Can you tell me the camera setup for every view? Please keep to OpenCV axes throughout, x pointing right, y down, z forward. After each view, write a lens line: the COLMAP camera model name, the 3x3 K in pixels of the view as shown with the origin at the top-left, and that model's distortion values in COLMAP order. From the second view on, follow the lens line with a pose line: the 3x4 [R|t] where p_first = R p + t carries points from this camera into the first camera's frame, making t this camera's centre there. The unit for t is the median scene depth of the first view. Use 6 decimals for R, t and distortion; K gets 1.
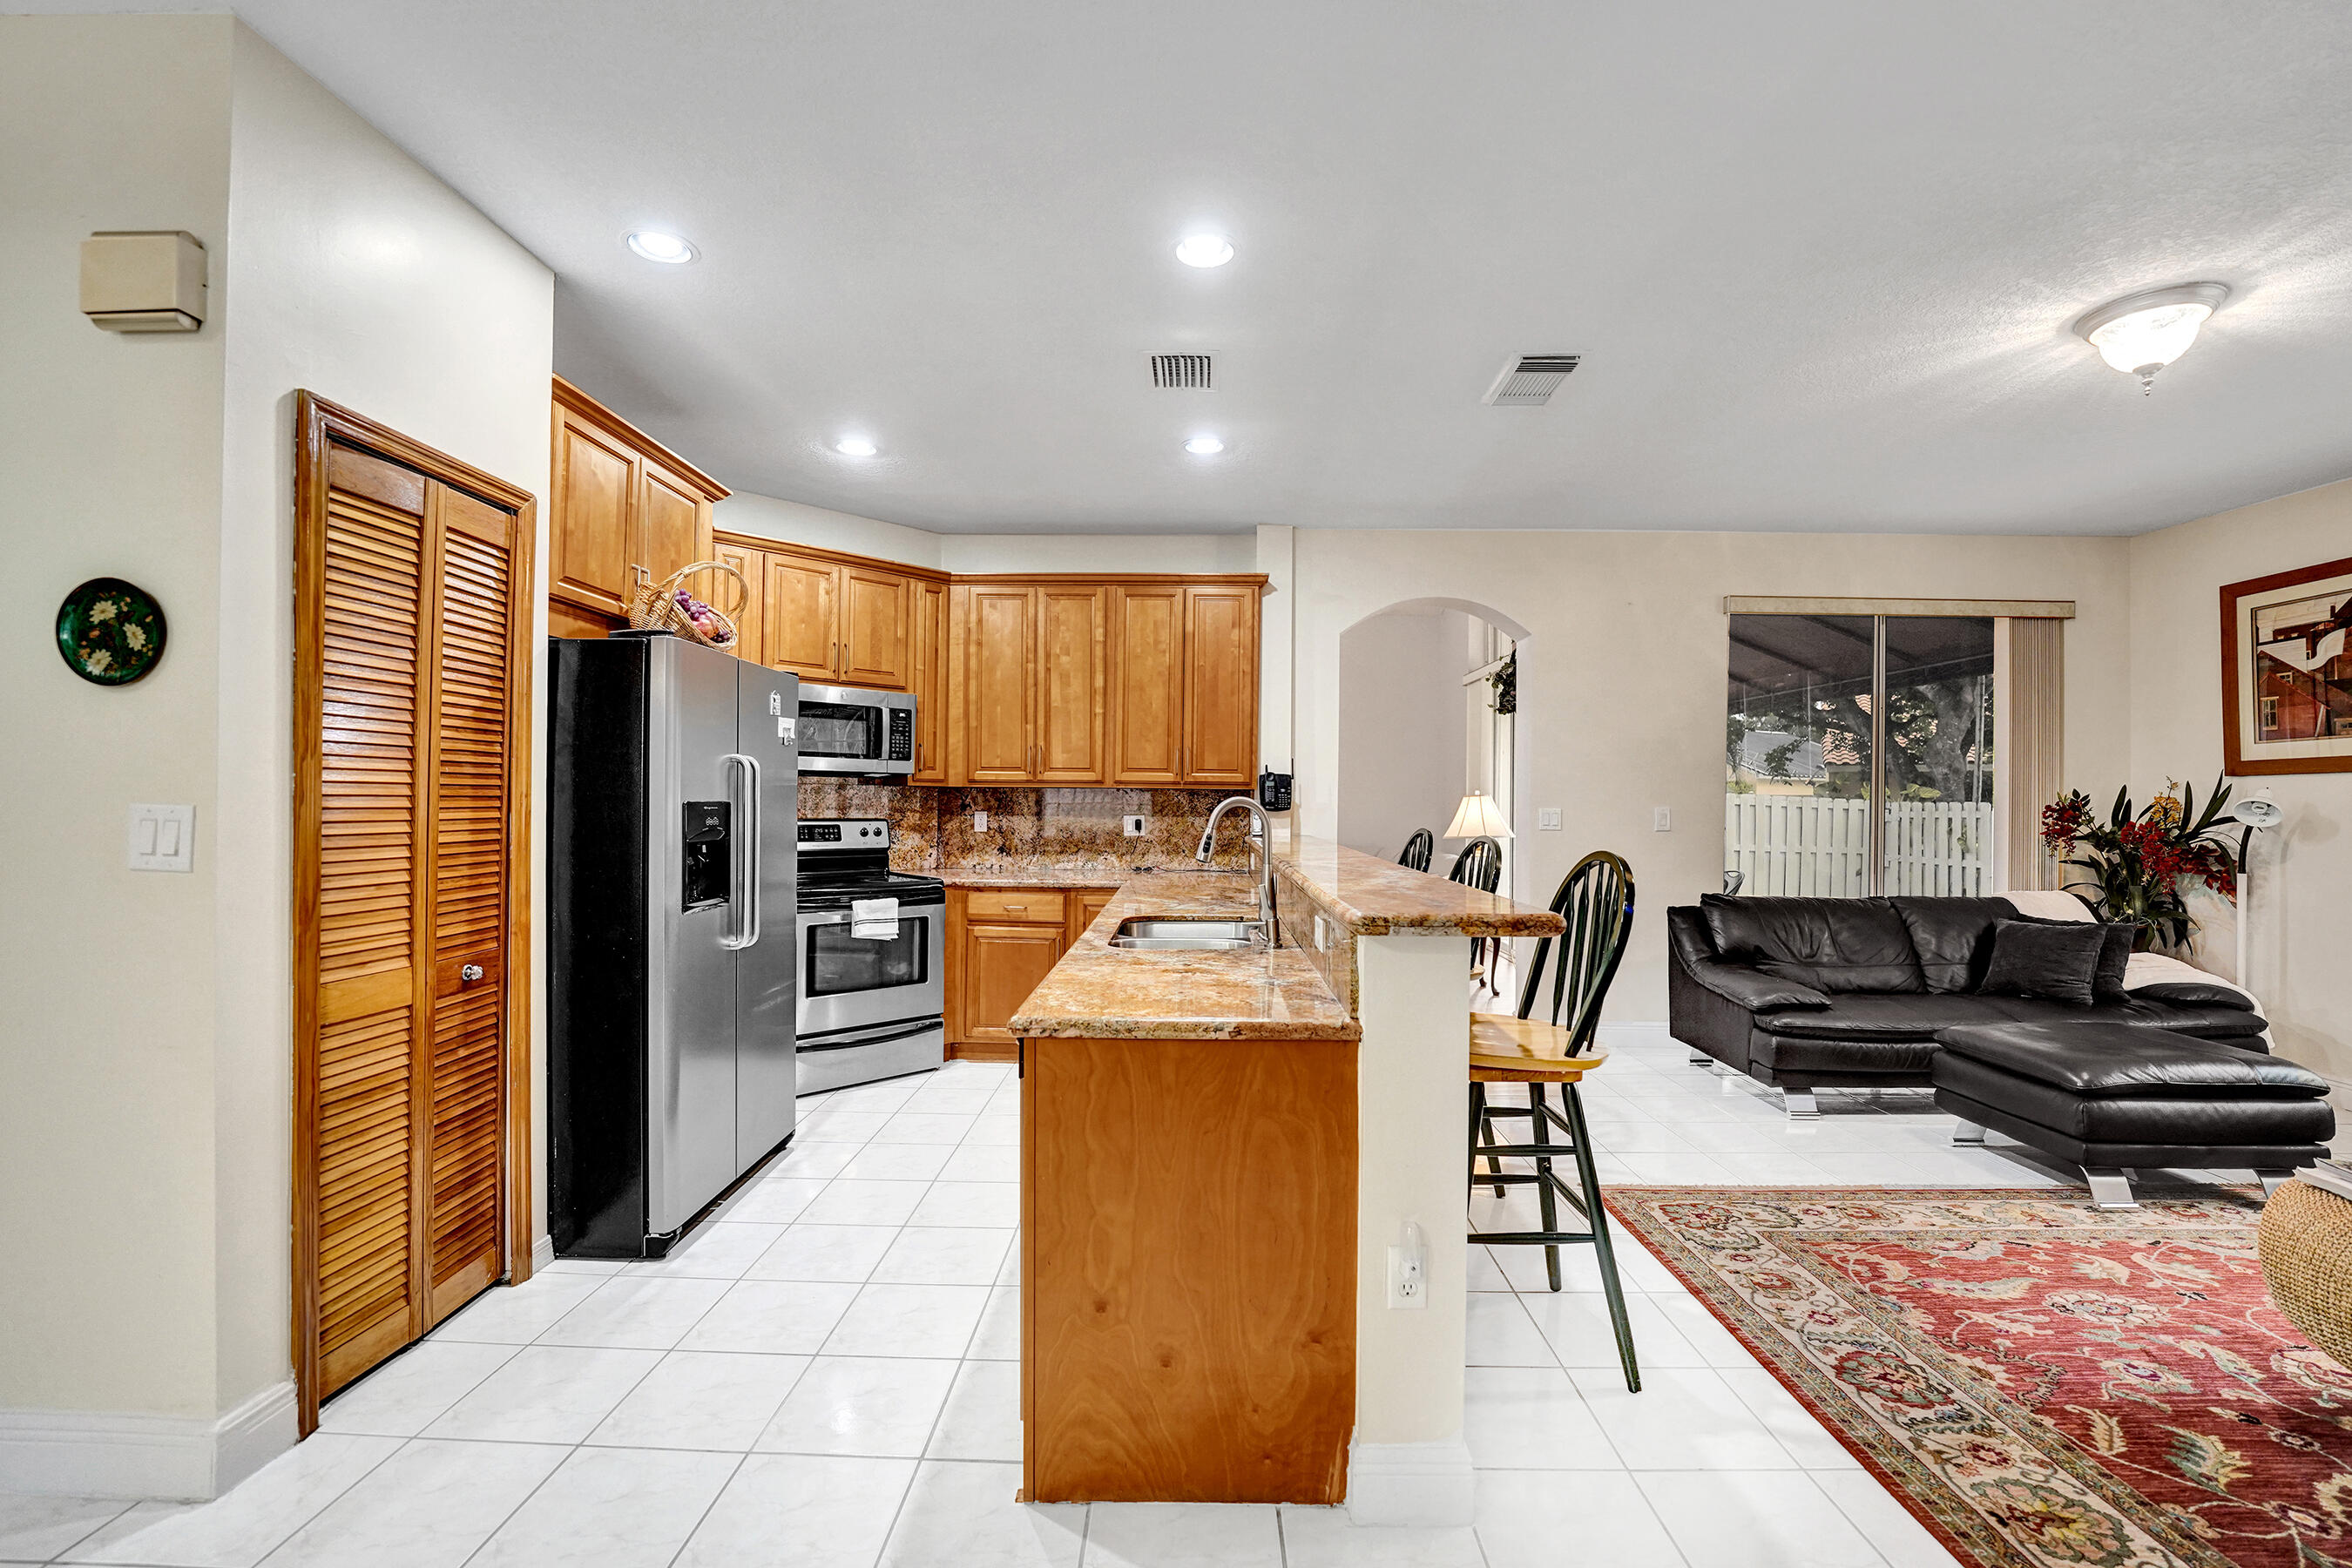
lens RADIAL K [[966.2, 0, 1177.8], [0, 966.2, 796.9], [0, 0, 1]] dist [-0.030262, 0.003981]
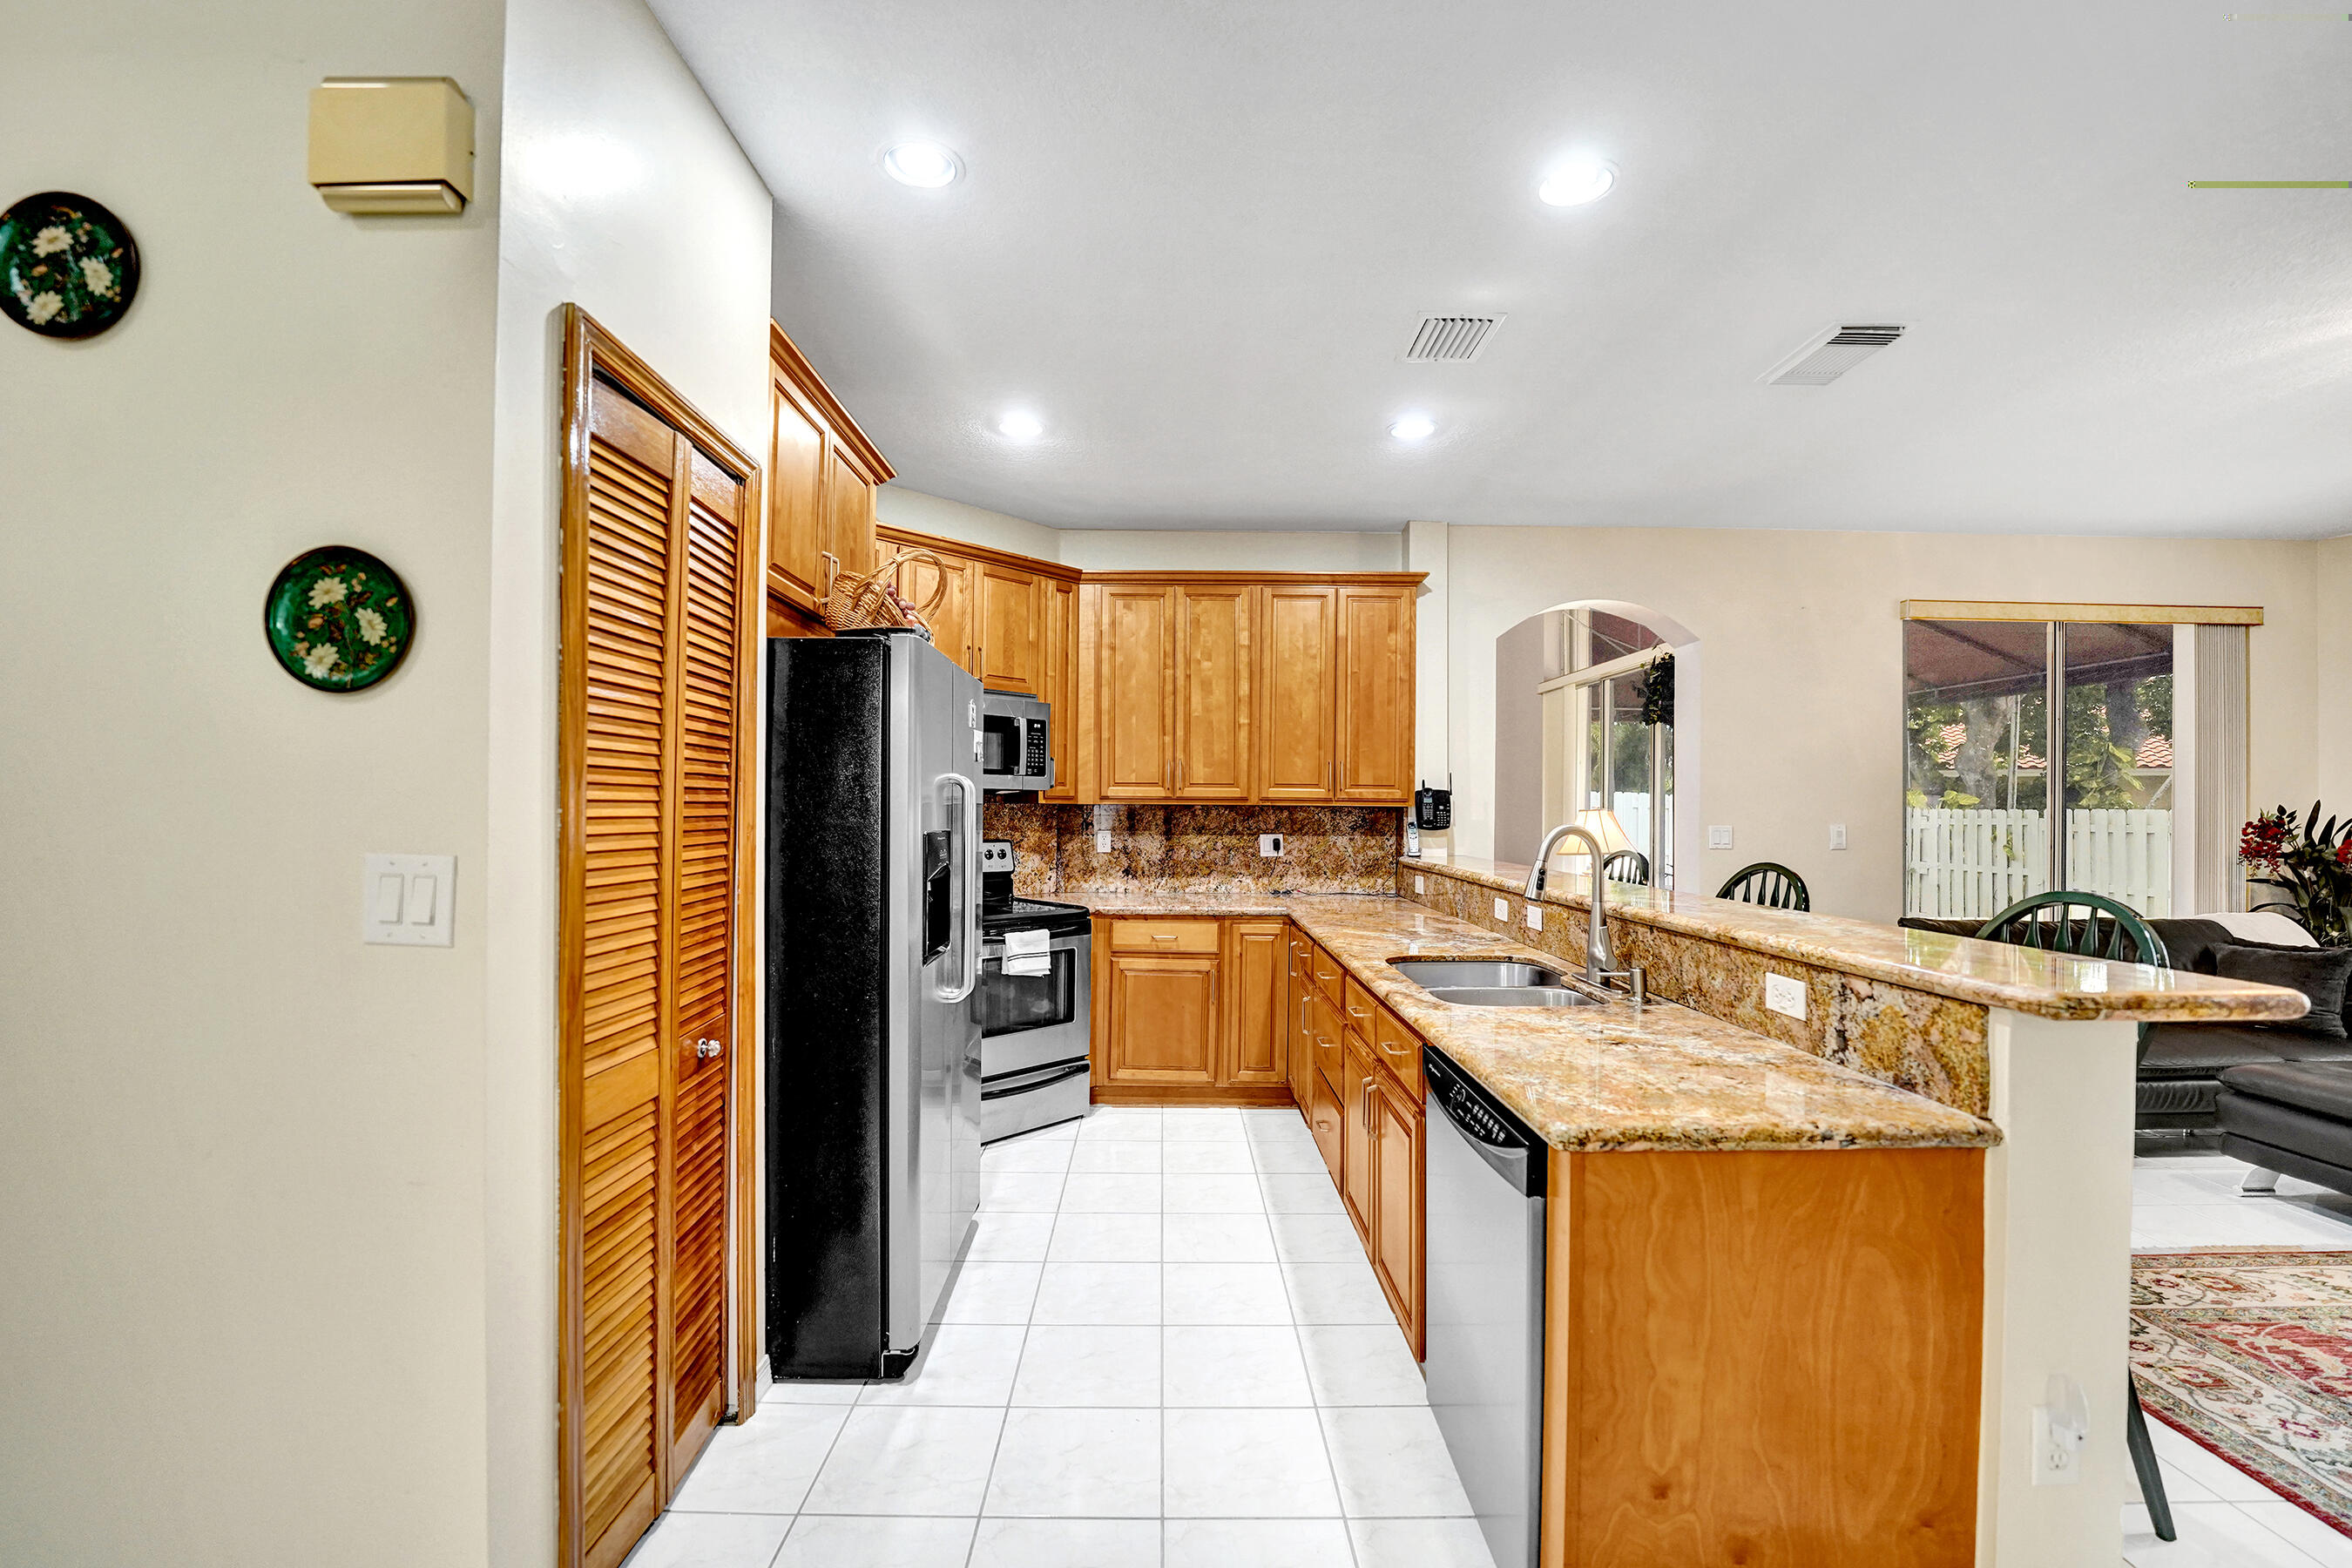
lens RADIAL K [[966.2, 0, 1166.6], [0, 966.2, 801.8], [0, 0, 1]] dist [-0.030262, 0.003981]
pose [[0.999722, -0.001891, 0.023494, -0.339705], [0.001933, 0.999997, -0.001788, -0.020728], [-0.023491, 0.001833, 0.999722, 0.161039]]
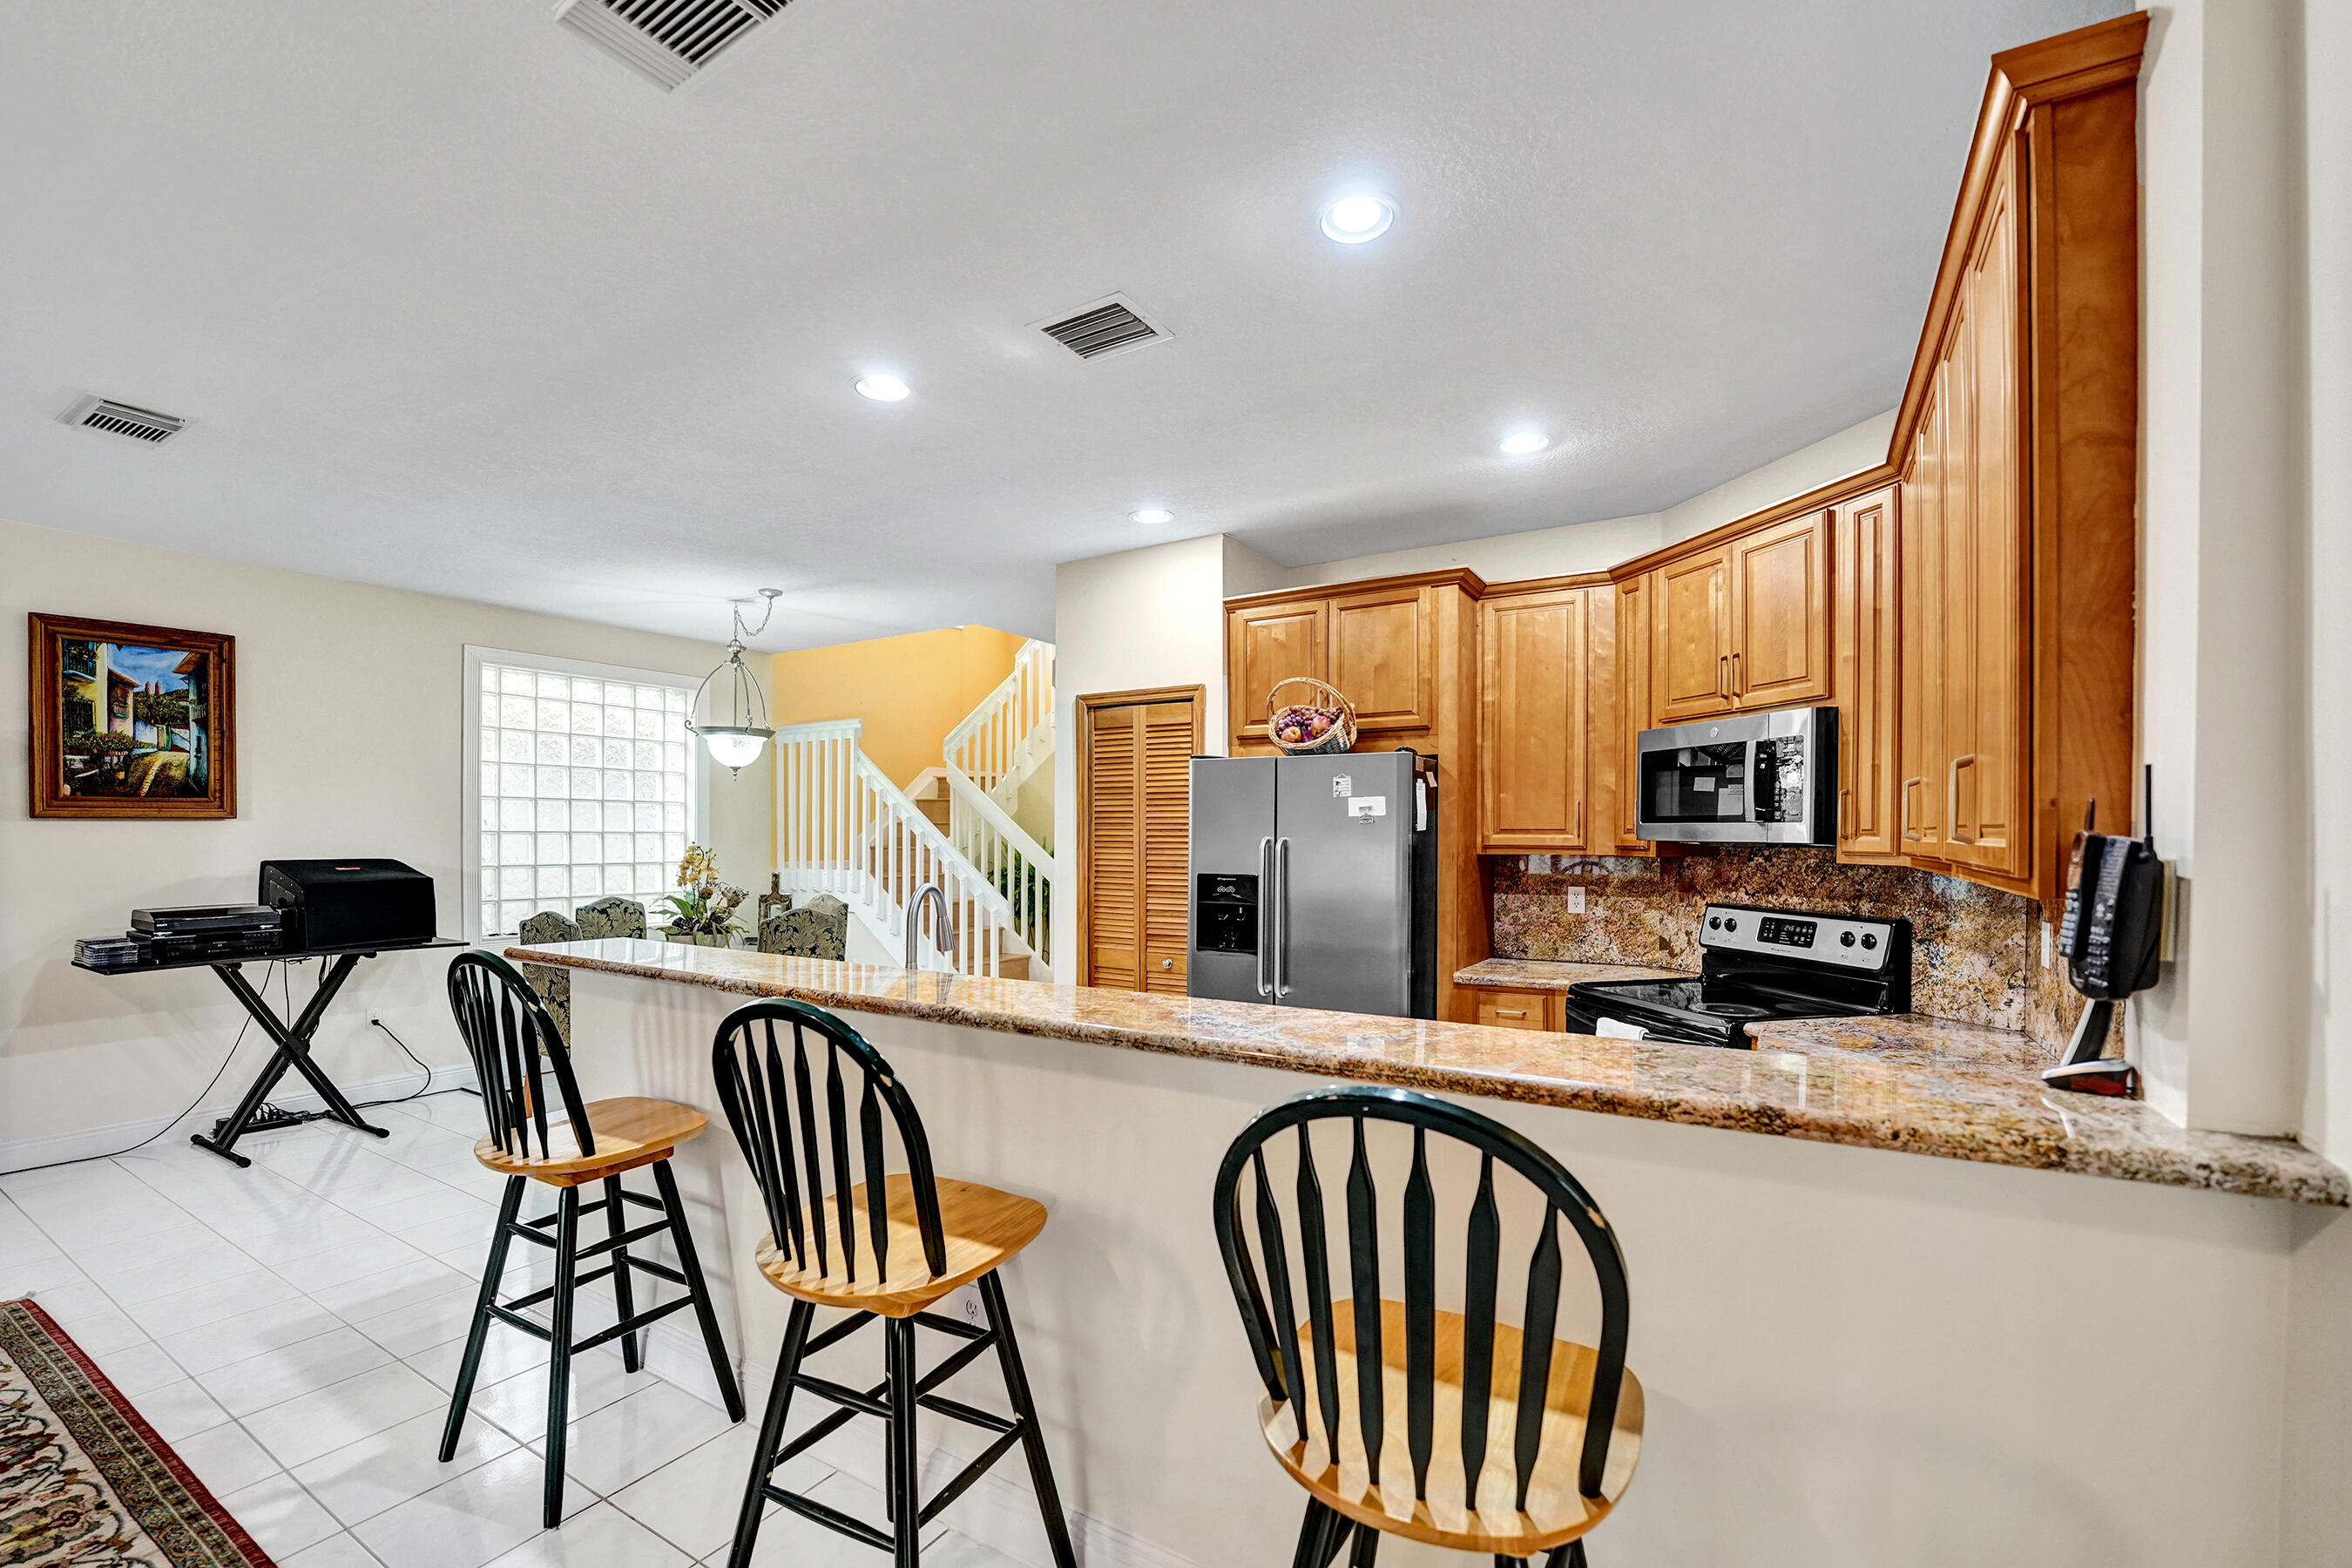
lens RADIAL K [[966.2, 0, 1165.5], [0, 966.2, 836.7], [0, 0, 1]] dist [-0.030262, 0.003981]
pose [[-0.501982, -0.002344, -0.864875, 0.781863], [0.002418, 0.999989, -0.004114, -0.049867], [0.864875, -0.004156, -0.501970, 1.760007]]
